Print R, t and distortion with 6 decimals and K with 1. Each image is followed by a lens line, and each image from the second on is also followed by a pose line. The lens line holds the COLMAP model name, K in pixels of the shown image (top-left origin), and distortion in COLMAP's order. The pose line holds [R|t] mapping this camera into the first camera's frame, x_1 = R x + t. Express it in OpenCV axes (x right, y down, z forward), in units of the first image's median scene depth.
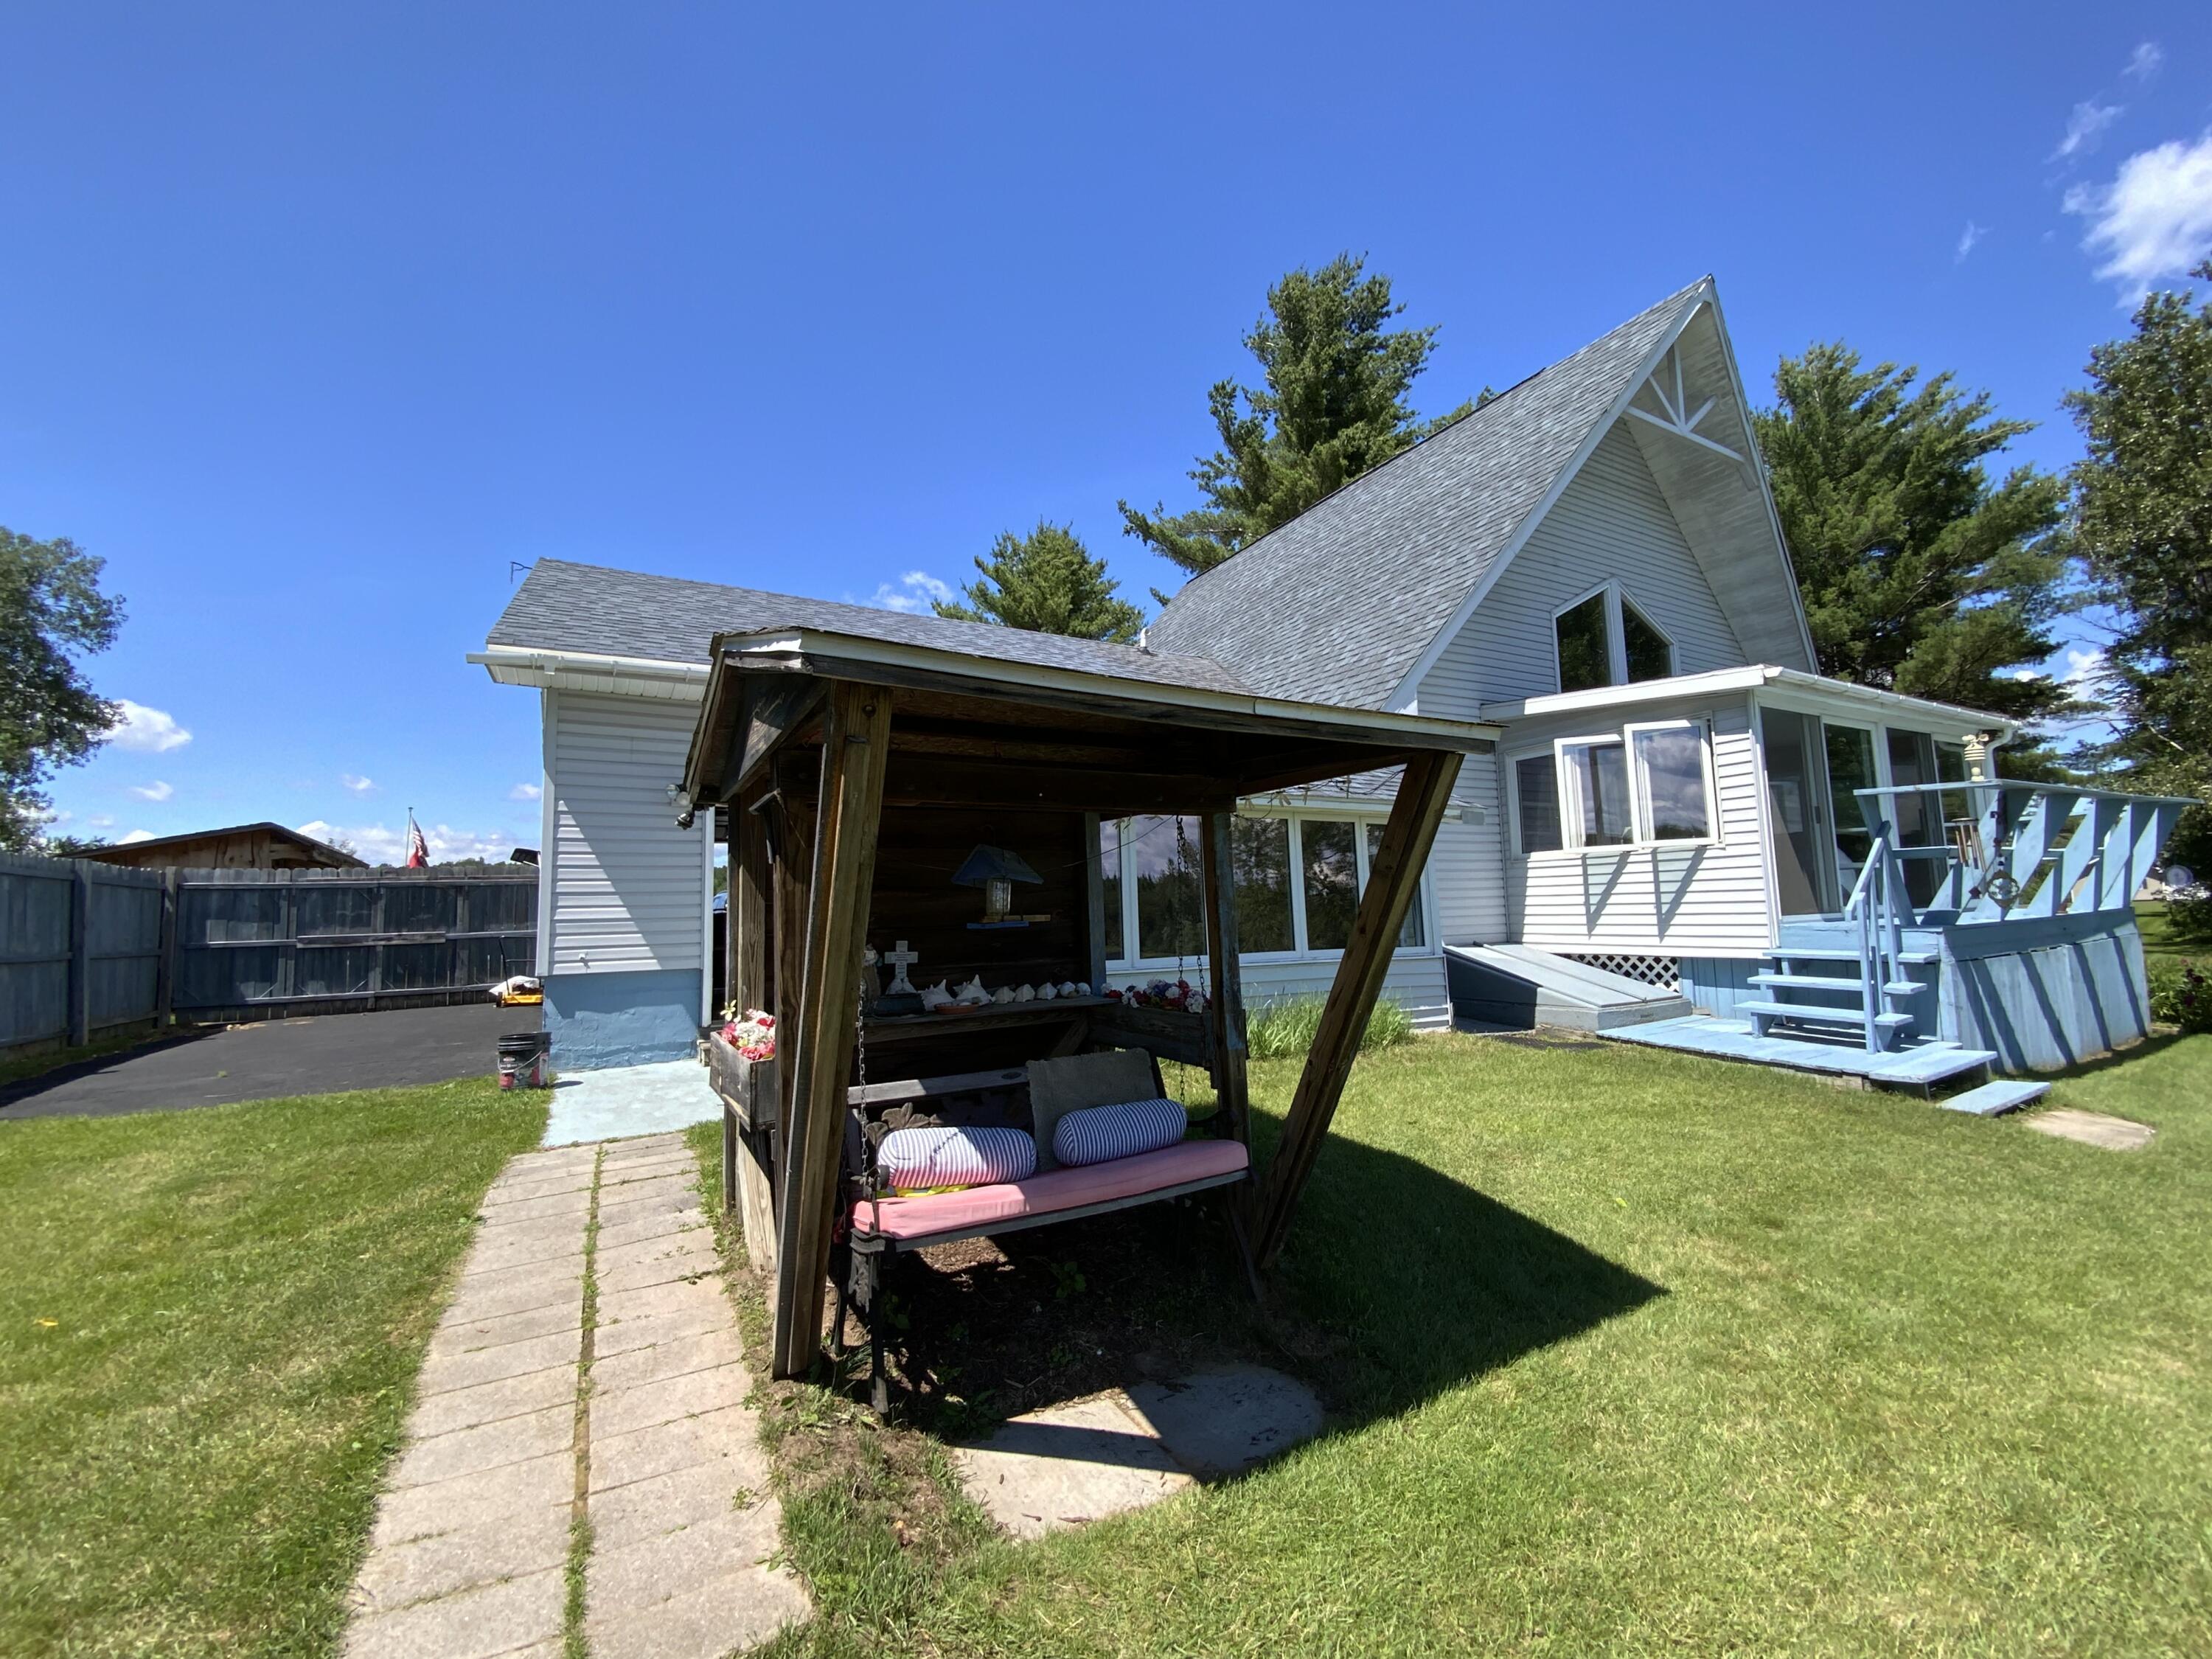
lens RADIAL K [[884.0, 0, 1111.0], [0, 884.0, 822.5], [0, 0, 1]] dist [0.026519, -0.017617]
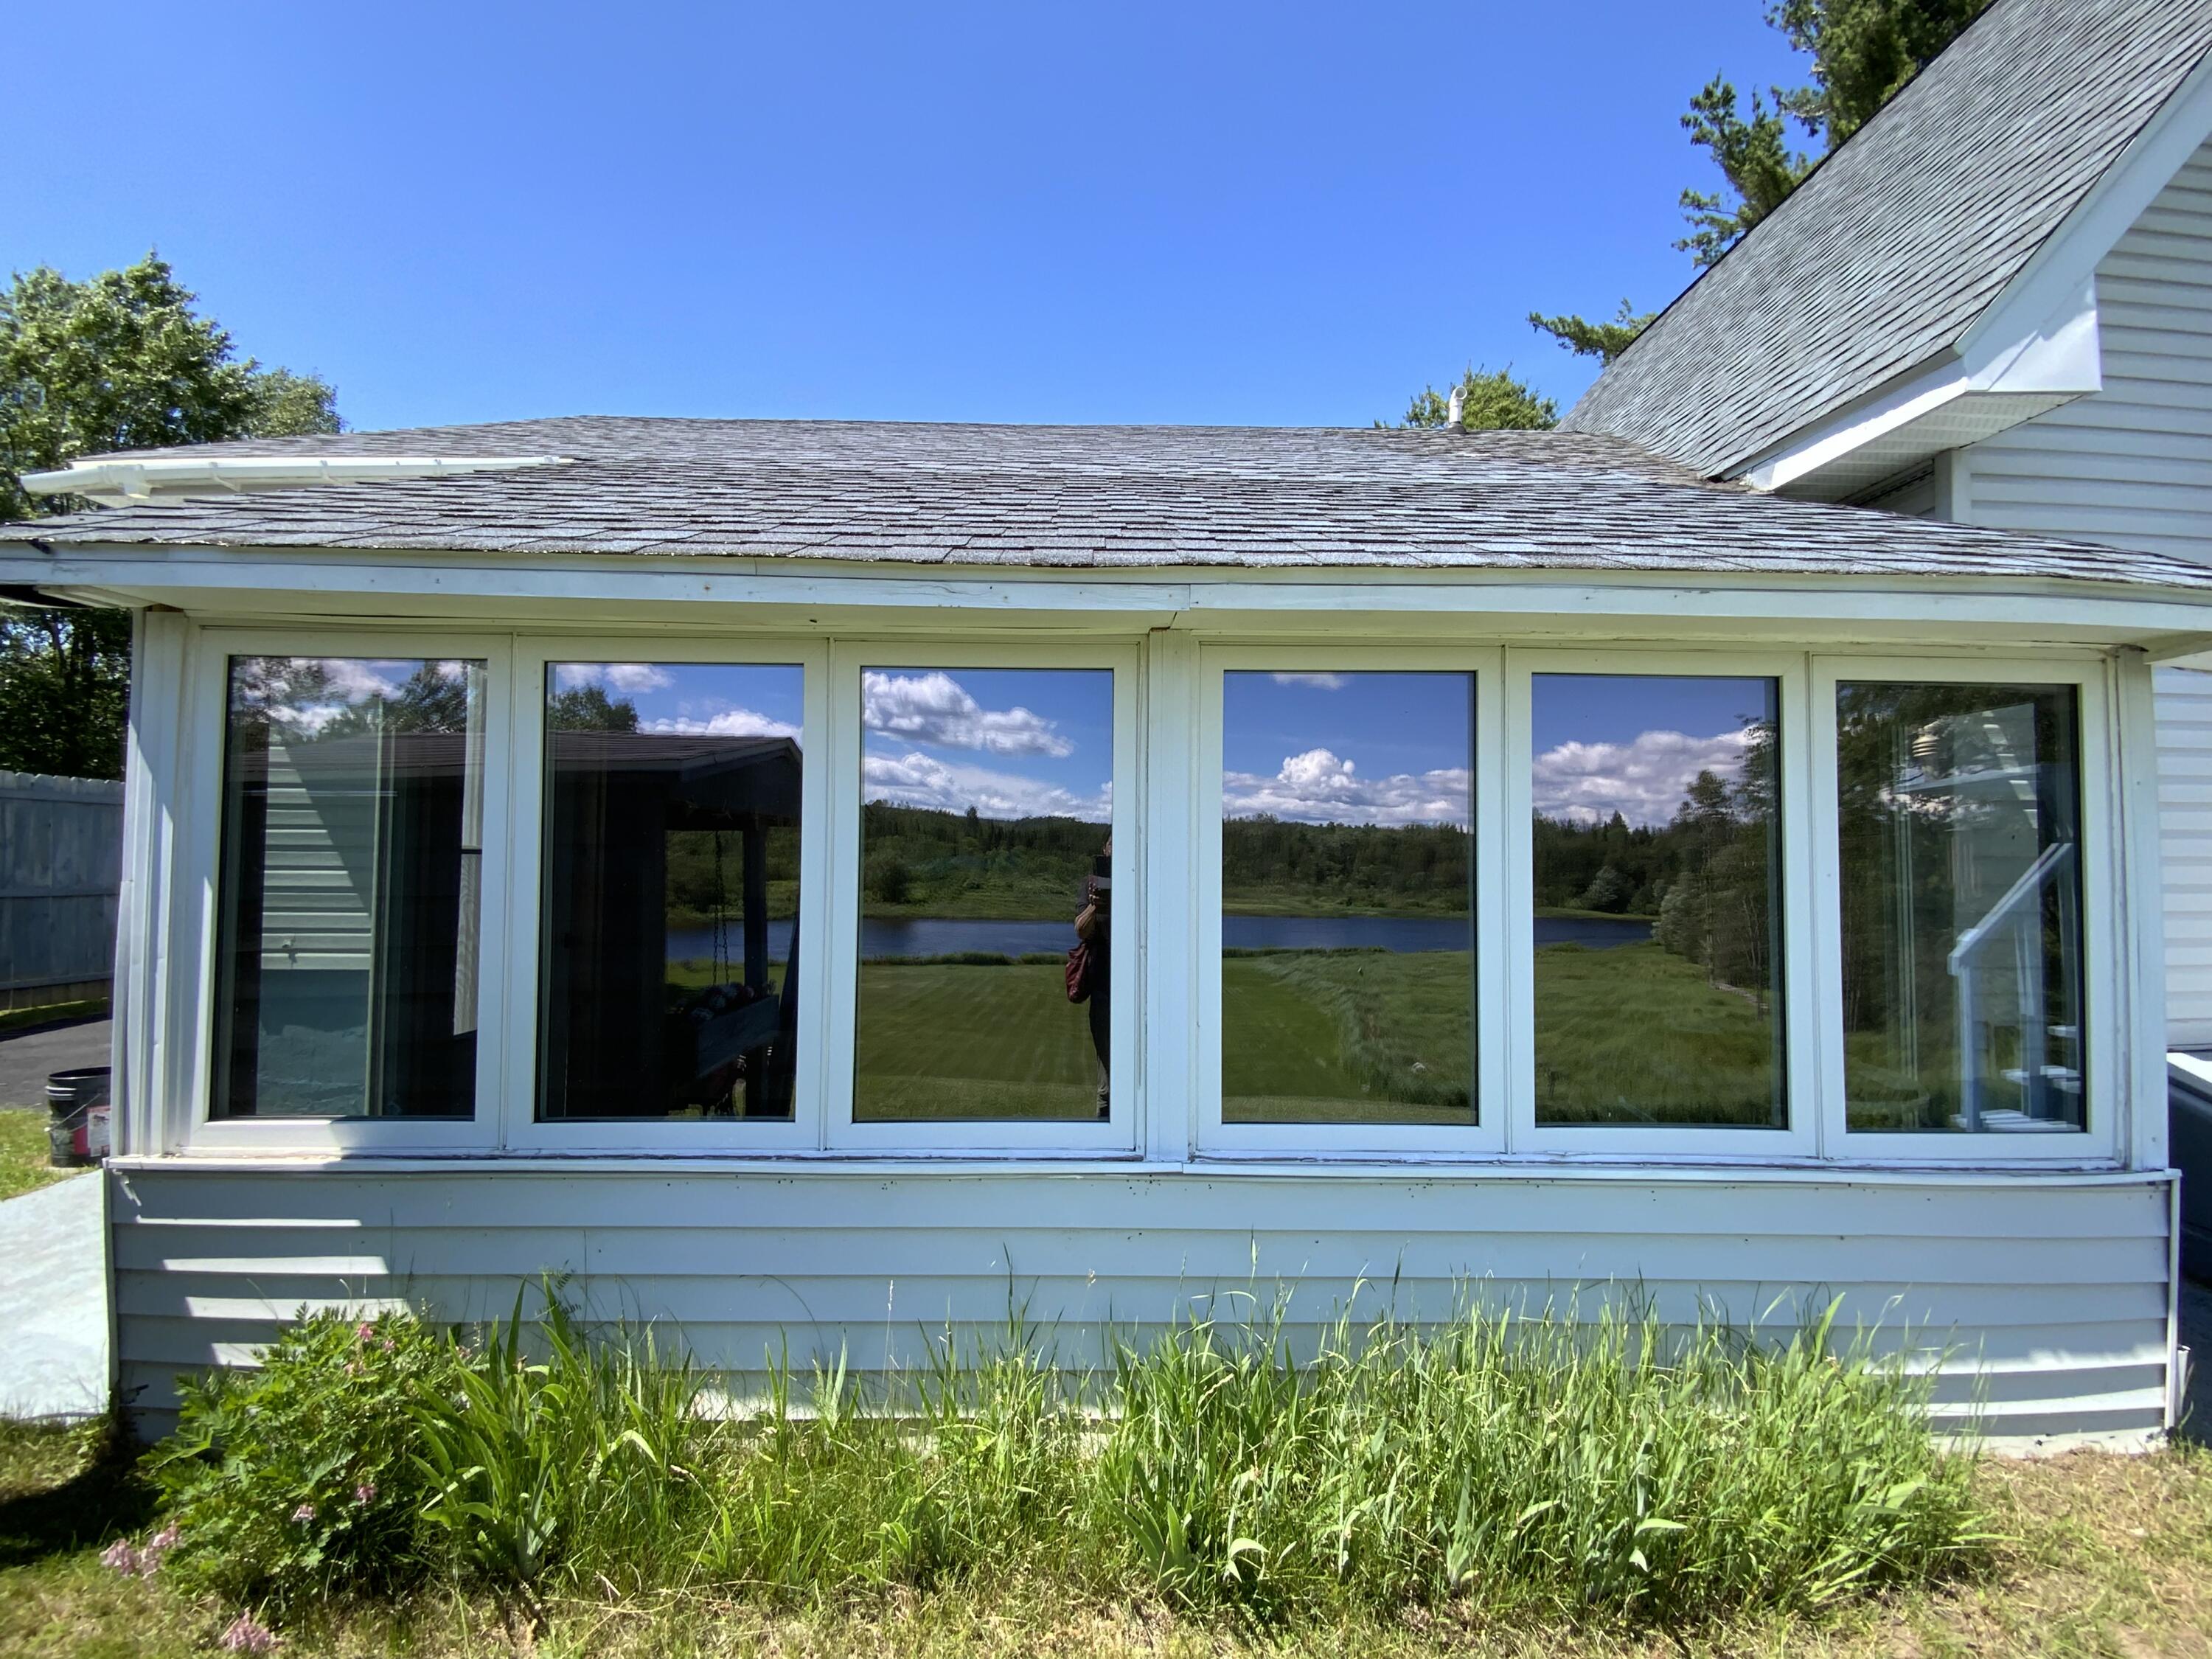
lens RADIAL K [[930.2, 0, 1106.0], [0, 930.2, 829.5], [0, 0, 1]] dist [0.000089, -0.013652]
pose [[0.886758, 0.025793, -0.461514, 0.189433], [0.012899, 0.996672, 0.080485, 0.017901], [0.462054, -0.077323, 0.883475, 0.551750]]
